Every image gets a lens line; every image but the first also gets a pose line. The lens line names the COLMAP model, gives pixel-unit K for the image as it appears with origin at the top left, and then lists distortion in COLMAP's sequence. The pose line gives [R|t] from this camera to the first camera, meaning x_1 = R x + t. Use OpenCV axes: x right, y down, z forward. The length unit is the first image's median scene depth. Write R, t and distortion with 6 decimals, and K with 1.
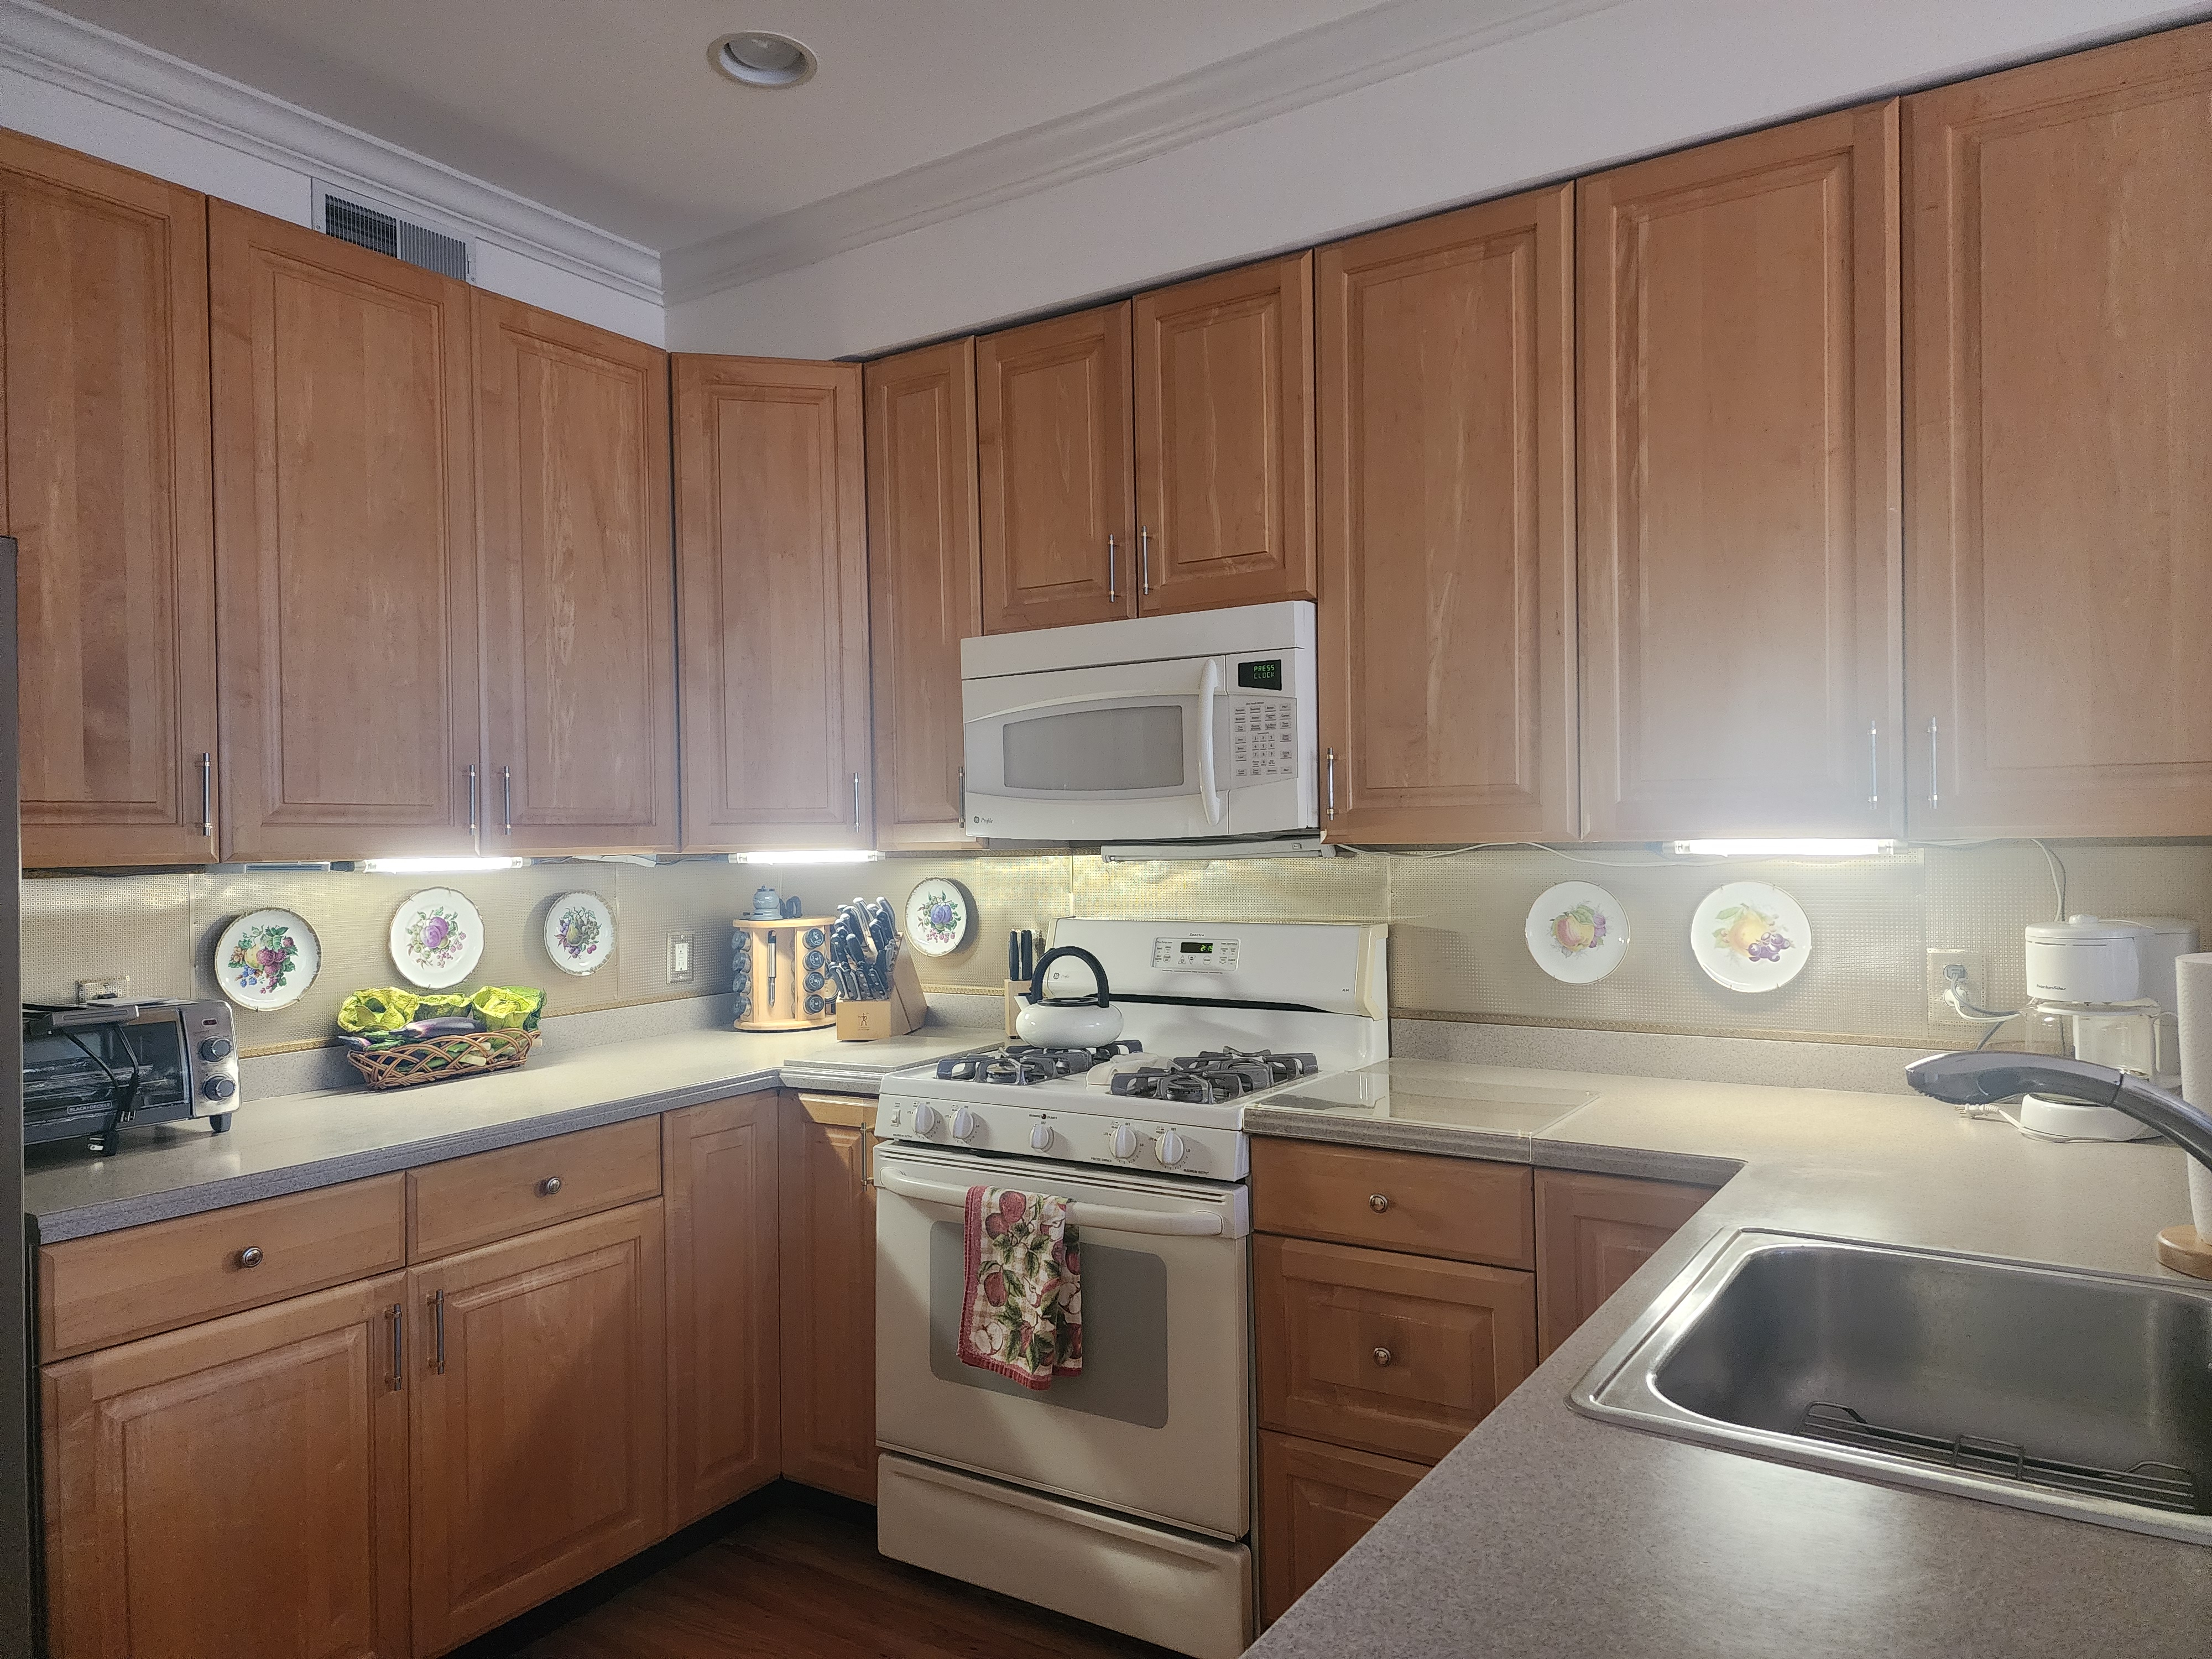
lens RADIAL K [[1489.2, 0, 1106.0], [0, 1489.2, 829.5], [0, 0, 1]] dist [0.088006, -0.088290]
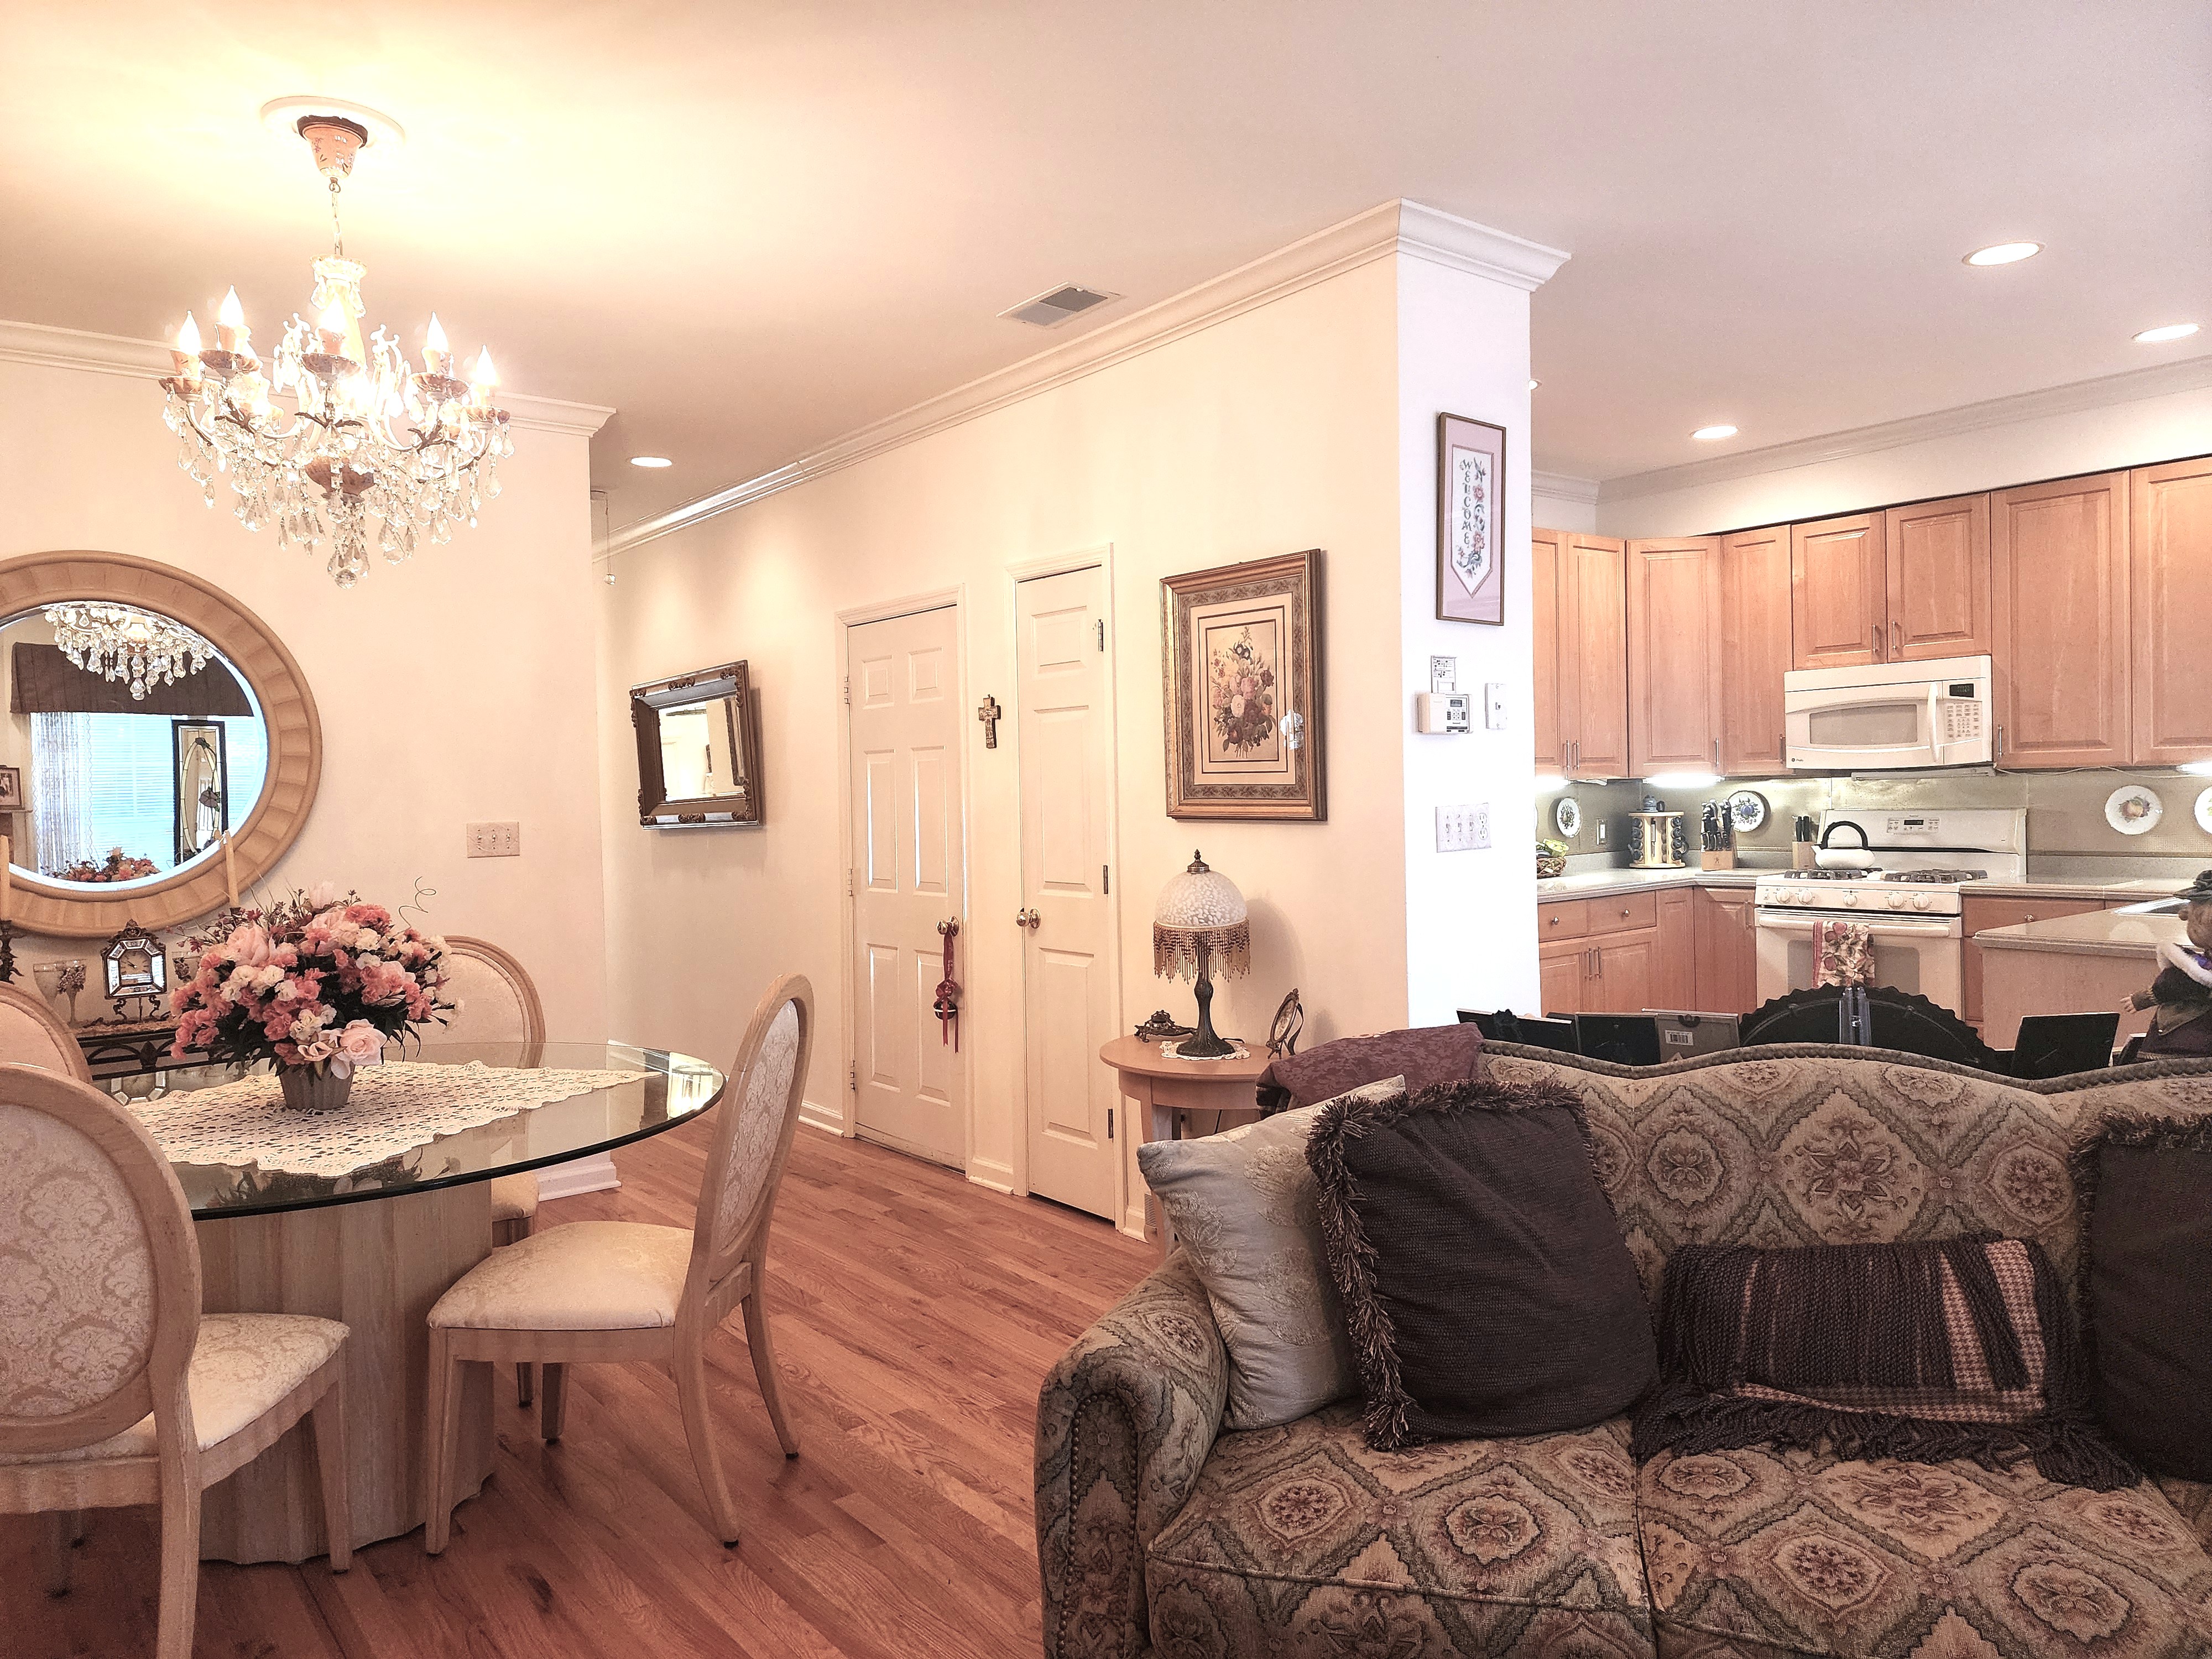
lens RADIAL K [[1445.6, 0, 1101.0], [0, 1445.6, 819.0], [0, 0, 1]] dist [0.078109, -0.089368]
pose [[0.942783, -0.001362, -0.333404, -0.336266], [0.012537, 0.999429, 0.031368, -0.000761], [0.333171, -0.033753, 0.942262, -1.321091]]
